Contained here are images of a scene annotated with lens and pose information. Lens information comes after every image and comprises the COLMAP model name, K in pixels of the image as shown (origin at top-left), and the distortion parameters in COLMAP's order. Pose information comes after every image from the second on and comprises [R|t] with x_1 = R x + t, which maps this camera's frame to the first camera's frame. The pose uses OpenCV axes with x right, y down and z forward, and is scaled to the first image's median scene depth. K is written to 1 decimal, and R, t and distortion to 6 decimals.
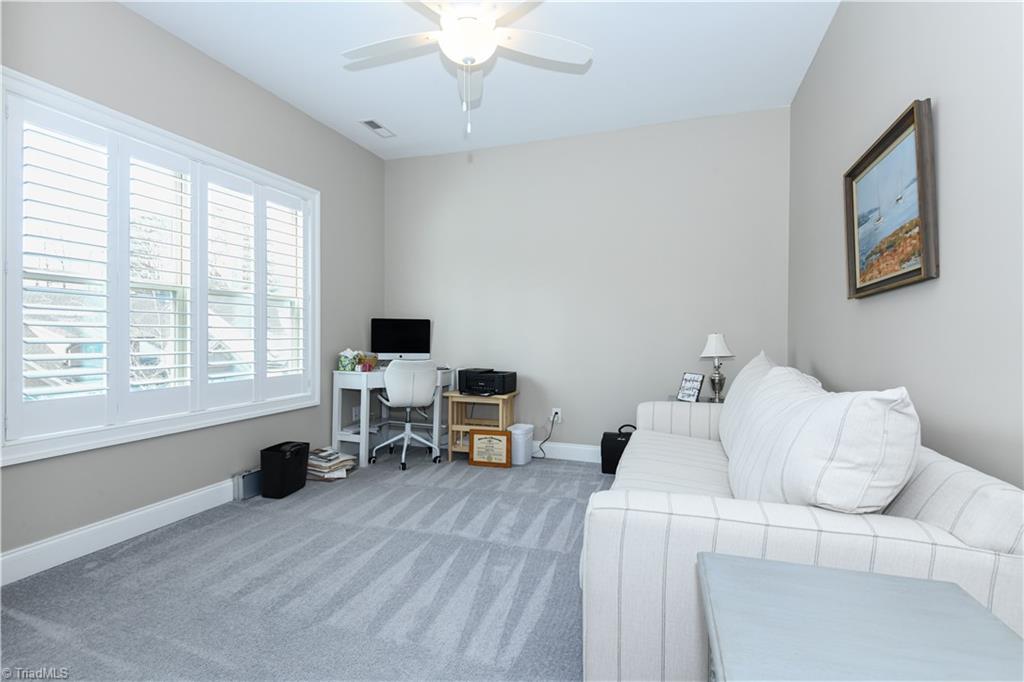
lens RADIAL K [[495.6, 0, 512.0], [0, 495.6, 341.0], [0, 0, 1]] dist [0.031945, -0.025047]
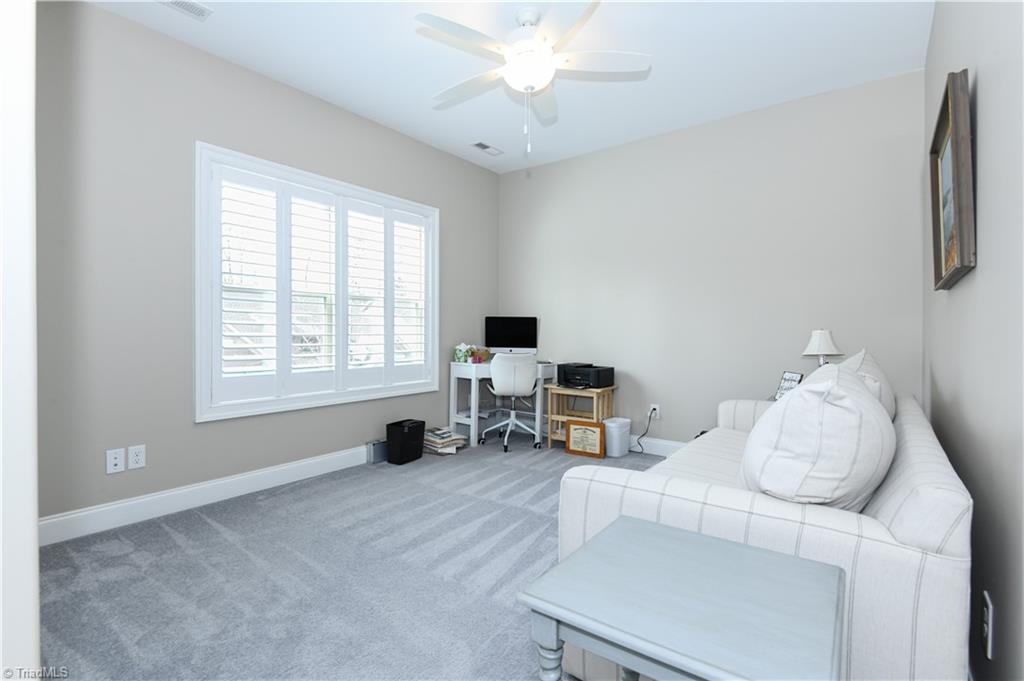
lens RADIAL K [[495.6, 0, 512.0], [0, 495.6, 340.5], [0, 0, 1]] dist [0.031945, -0.025047]
pose [[0.948045, 0.006749, -0.318065, 0.179740], [-0.005559, 0.999974, 0.004650, 0.004178], [0.318088, -0.002640, 0.948058, -0.064039]]
